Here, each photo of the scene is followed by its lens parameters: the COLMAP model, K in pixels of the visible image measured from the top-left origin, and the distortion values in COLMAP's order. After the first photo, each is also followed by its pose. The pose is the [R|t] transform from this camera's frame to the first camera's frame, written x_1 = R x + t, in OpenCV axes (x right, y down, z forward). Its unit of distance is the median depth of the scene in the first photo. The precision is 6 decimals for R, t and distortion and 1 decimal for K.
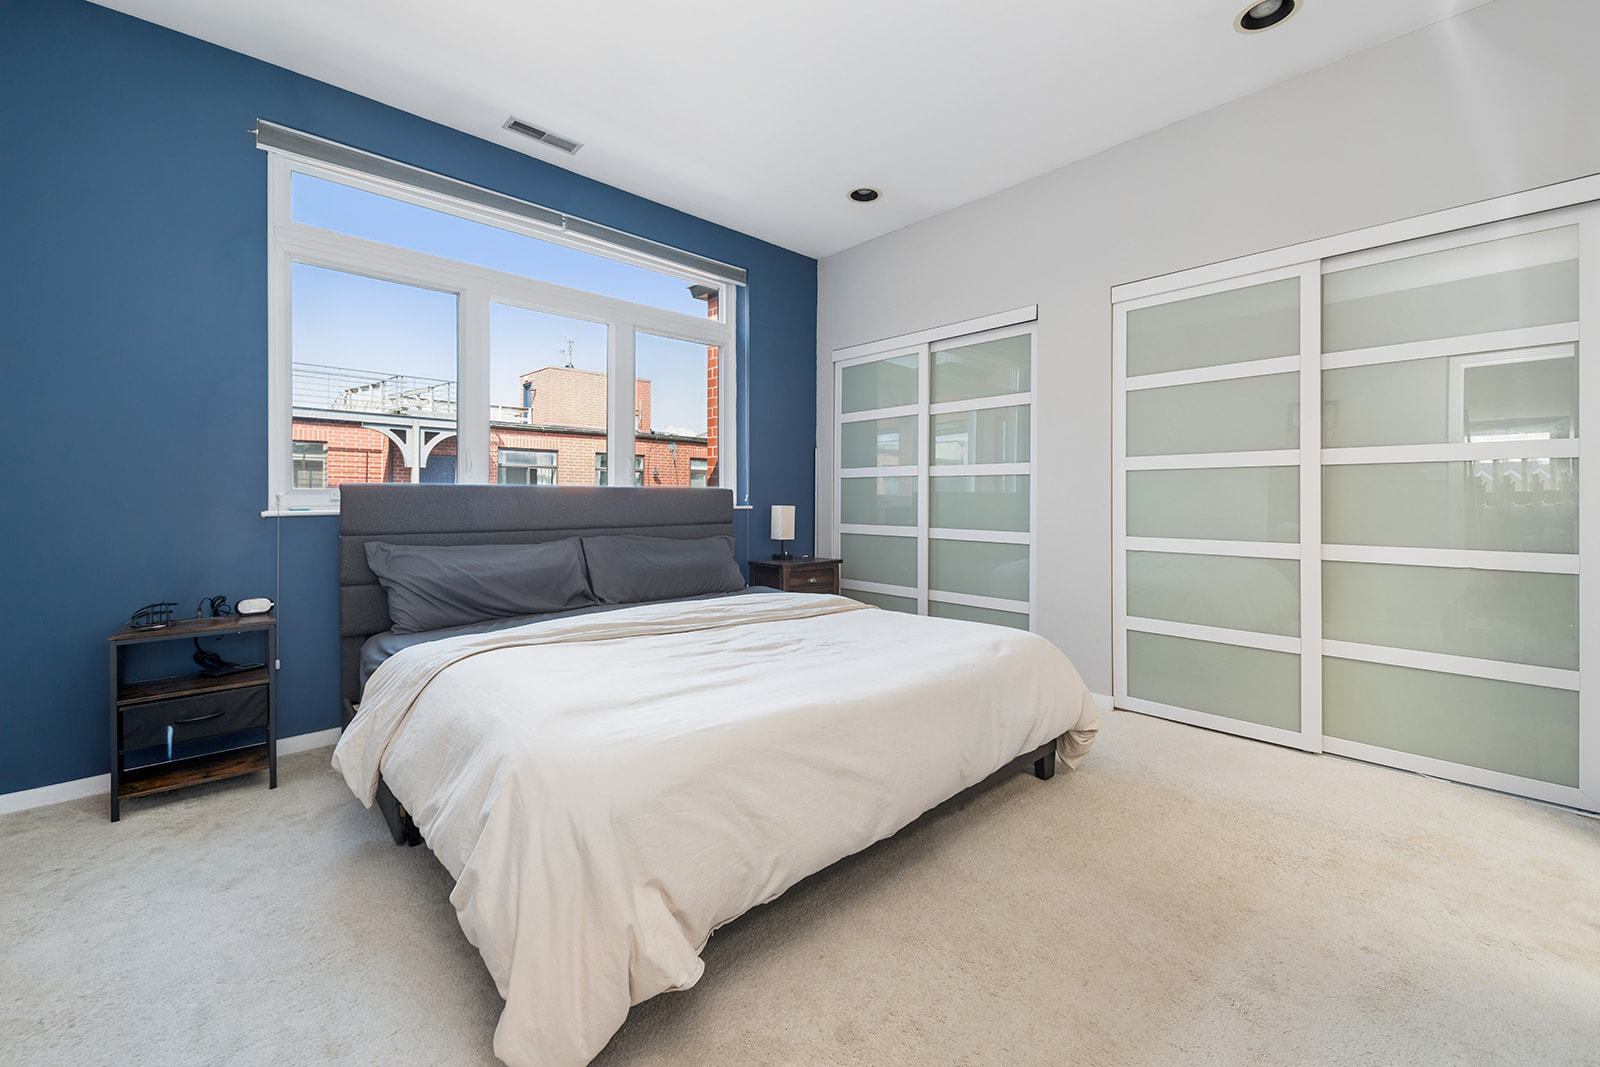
lens RADIAL K [[645.0, 0, 824.0], [0, 645.0, 509.2], [0, 0, 1]] dist [0.001721, -0.003237]
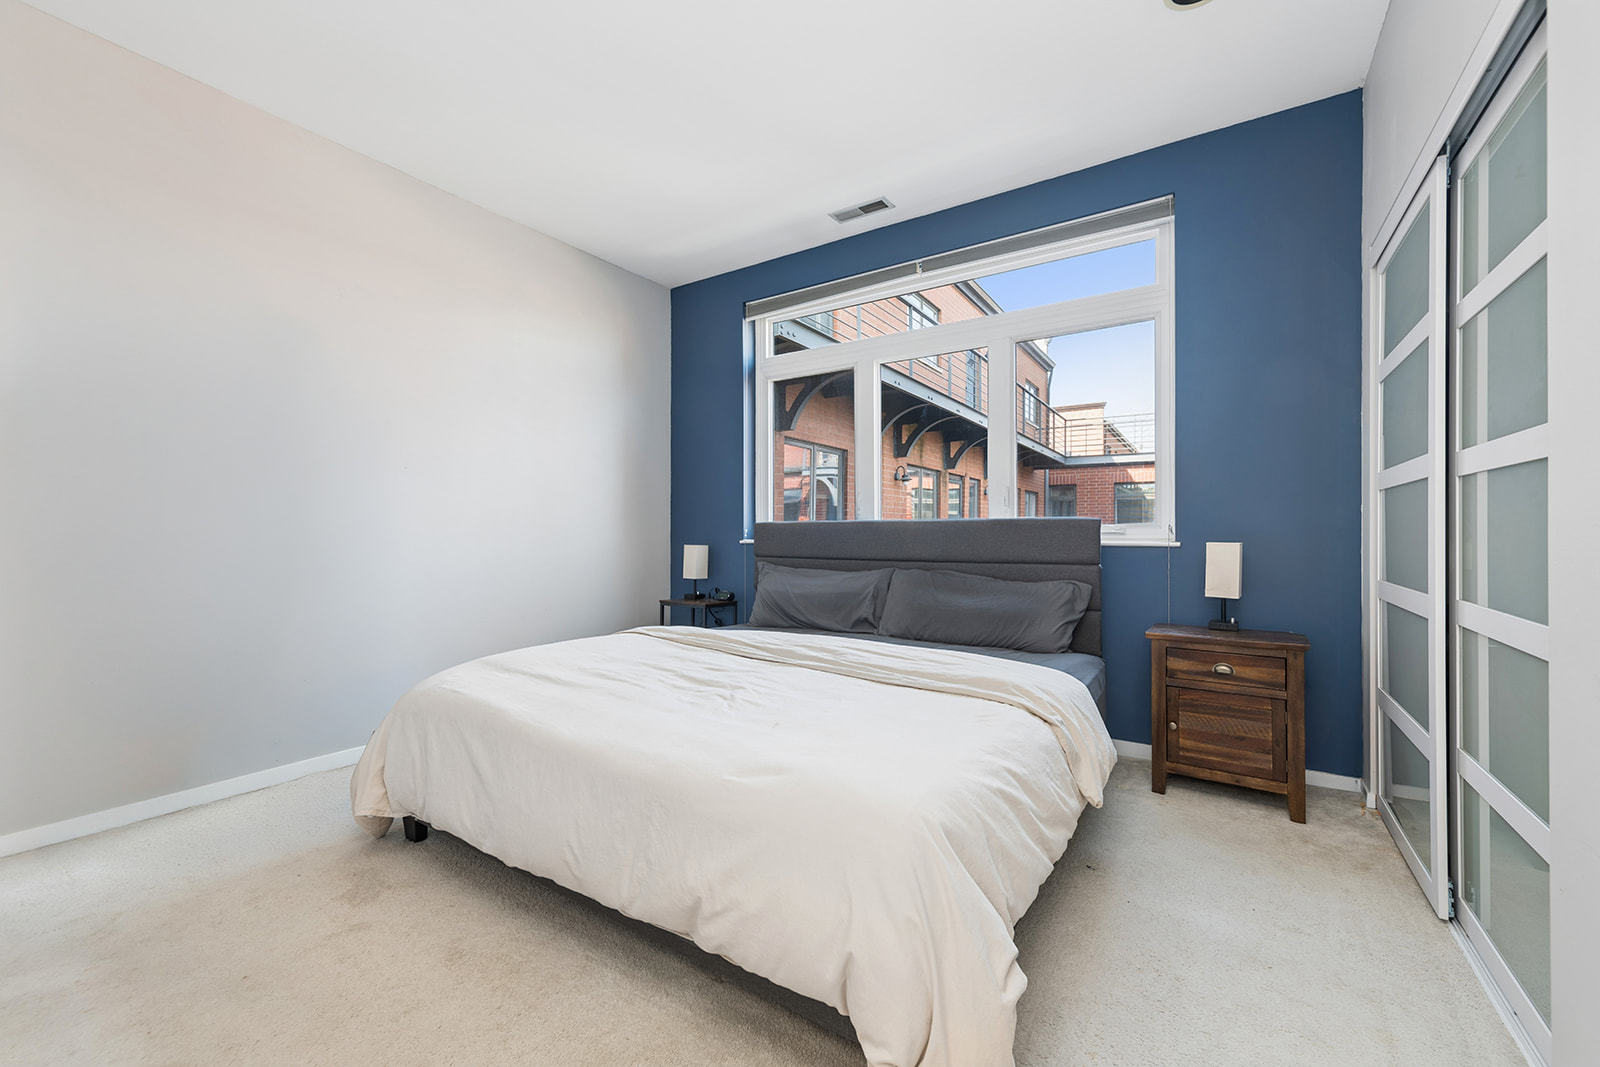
lens RADIAL K [[633.0, 0, 803.3], [0, 633.0, 528.3], [0, 0, 1]] dist [0.035619, -0.006513]
pose [[0.242700, -0.000023, -0.970102, 0.632938], [-0.007991, 0.999966, -0.002023, -0.020297], [0.970069, 0.008243, 0.242691, 0.648104]]
